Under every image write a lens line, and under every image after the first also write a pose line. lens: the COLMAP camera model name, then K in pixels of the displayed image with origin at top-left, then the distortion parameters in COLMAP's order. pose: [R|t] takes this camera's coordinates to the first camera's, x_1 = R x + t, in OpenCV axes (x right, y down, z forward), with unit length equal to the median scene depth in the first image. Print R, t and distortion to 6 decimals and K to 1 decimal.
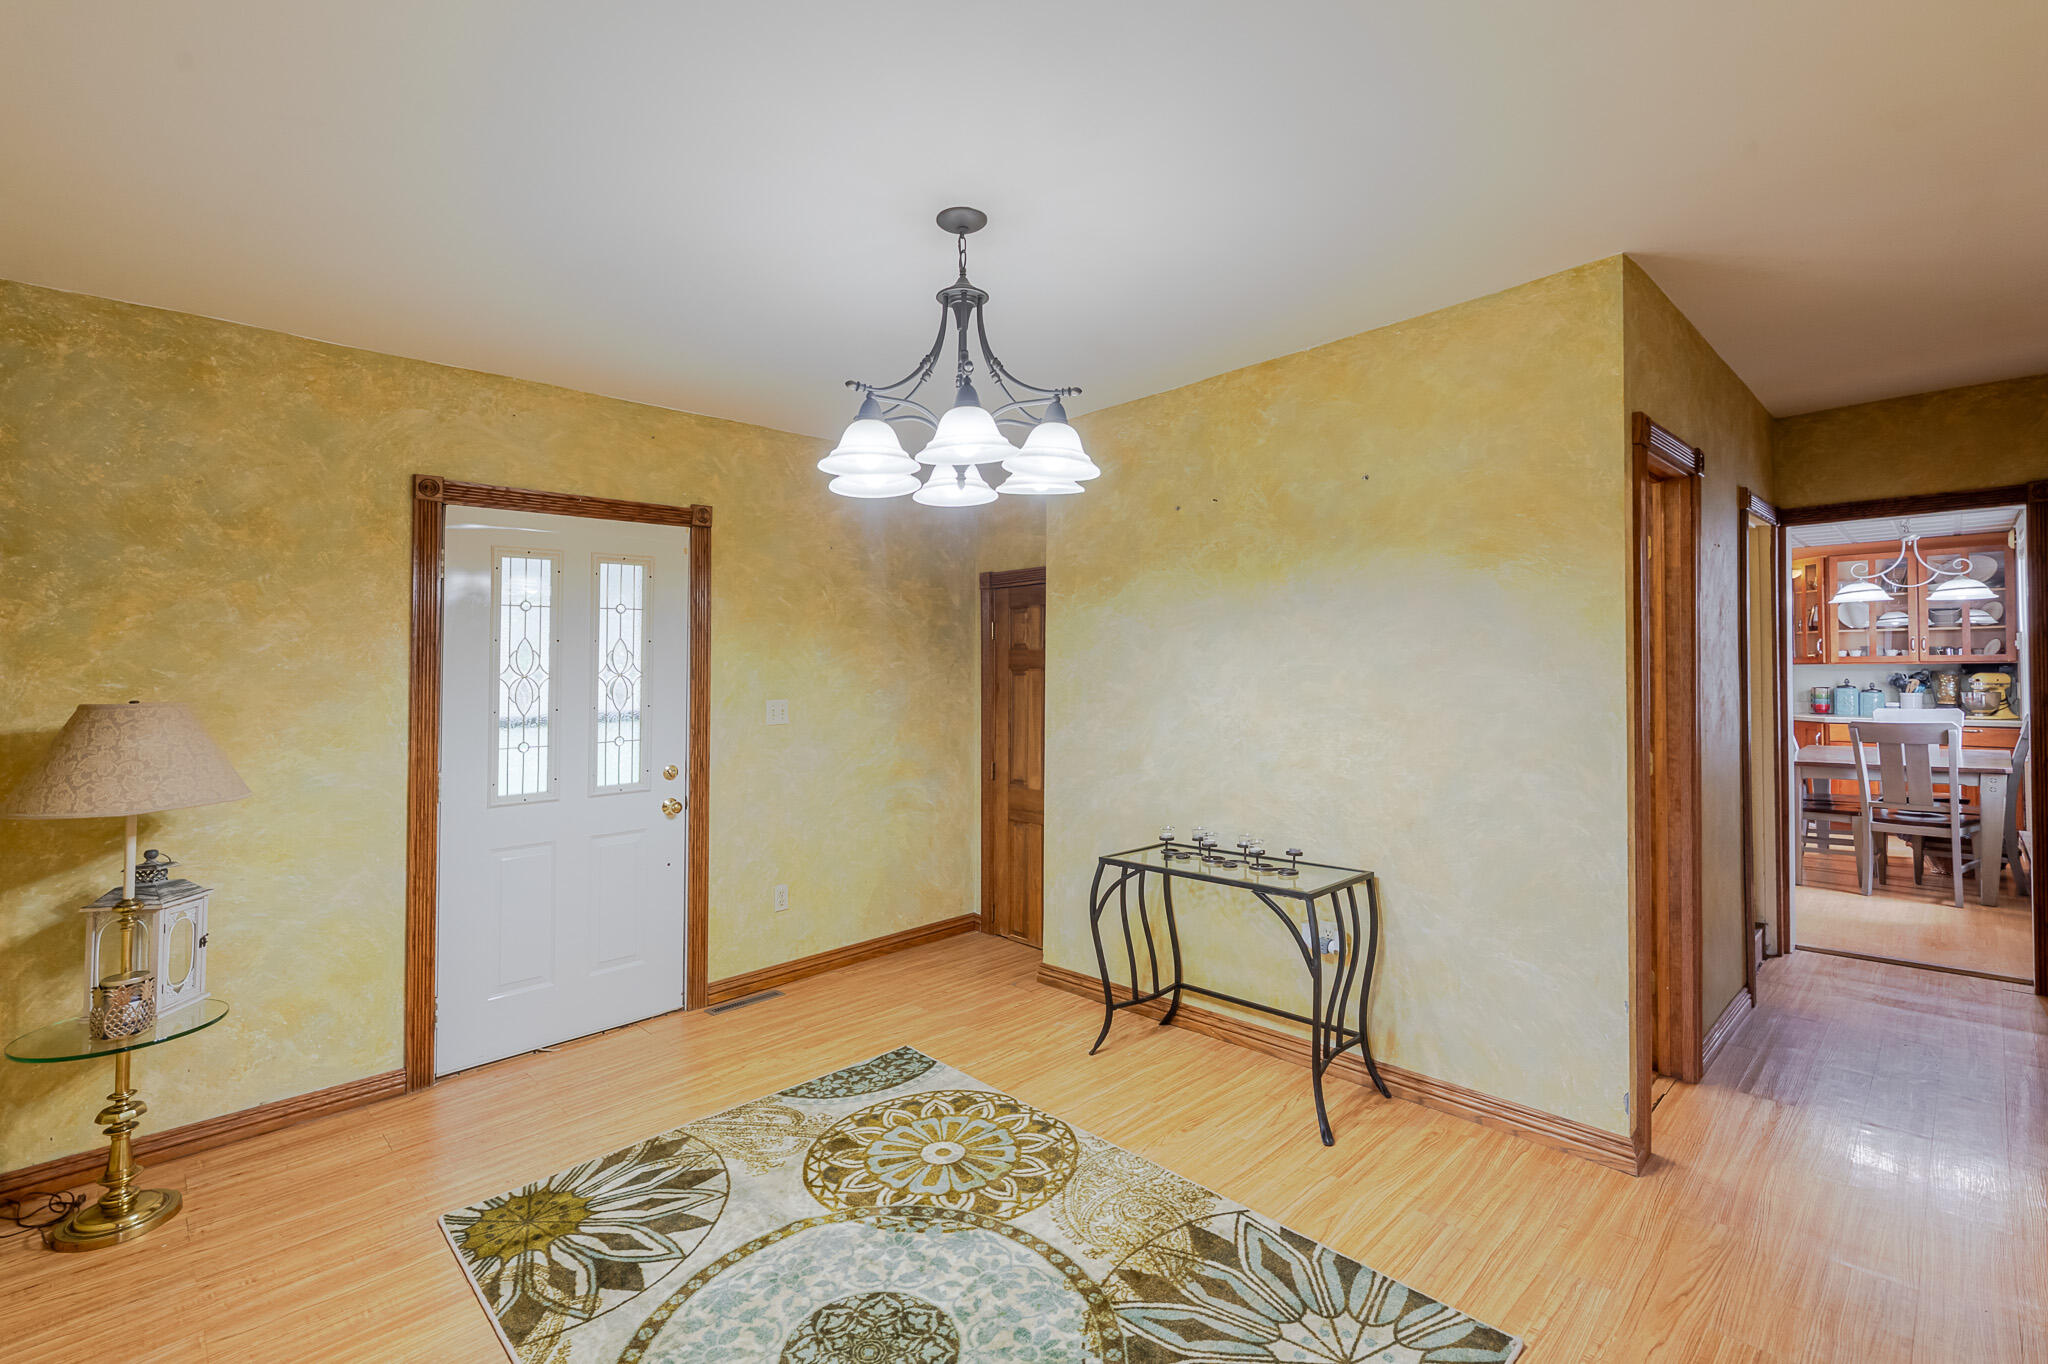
lens RADIAL K [[914.3, 0, 1020.2], [0, 914.3, 667.3], [0, 0, 1]] dist [-0.000093, -0.000062]
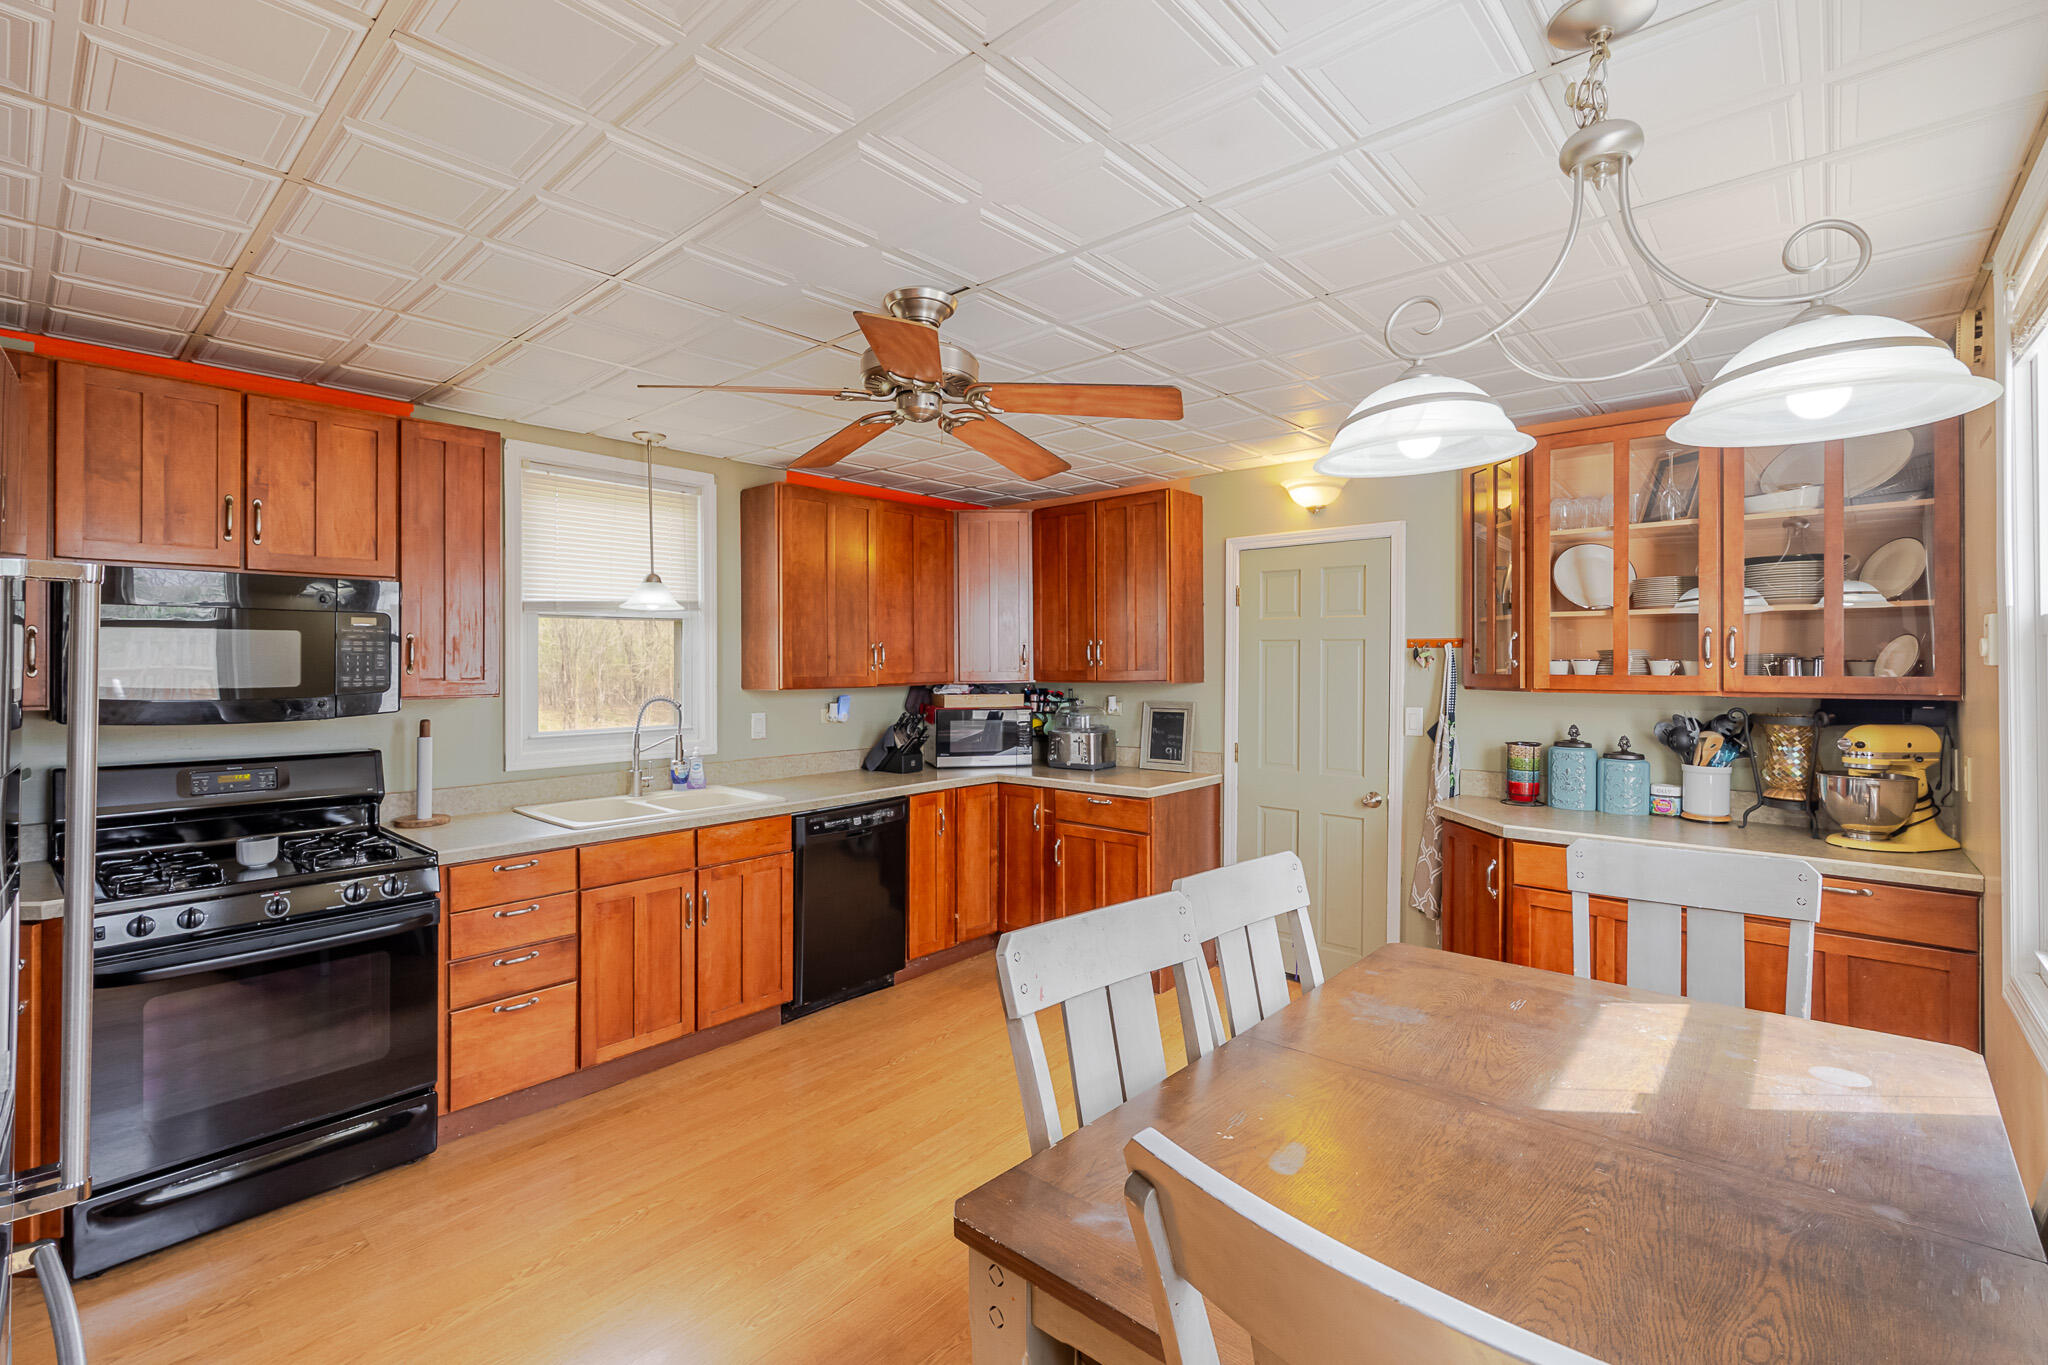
lens RADIAL K [[914.3, 0, 1026.8], [0, 914.3, 668.5], [0, 0, 1]] dist [-0.000093, -0.000062]
pose [[0.995308, 0.006822, 0.096514, 0.584686], [-0.007768, 0.999925, 0.009439, -0.015815], [-0.096443, -0.010144, 0.995287, 0.575287]]
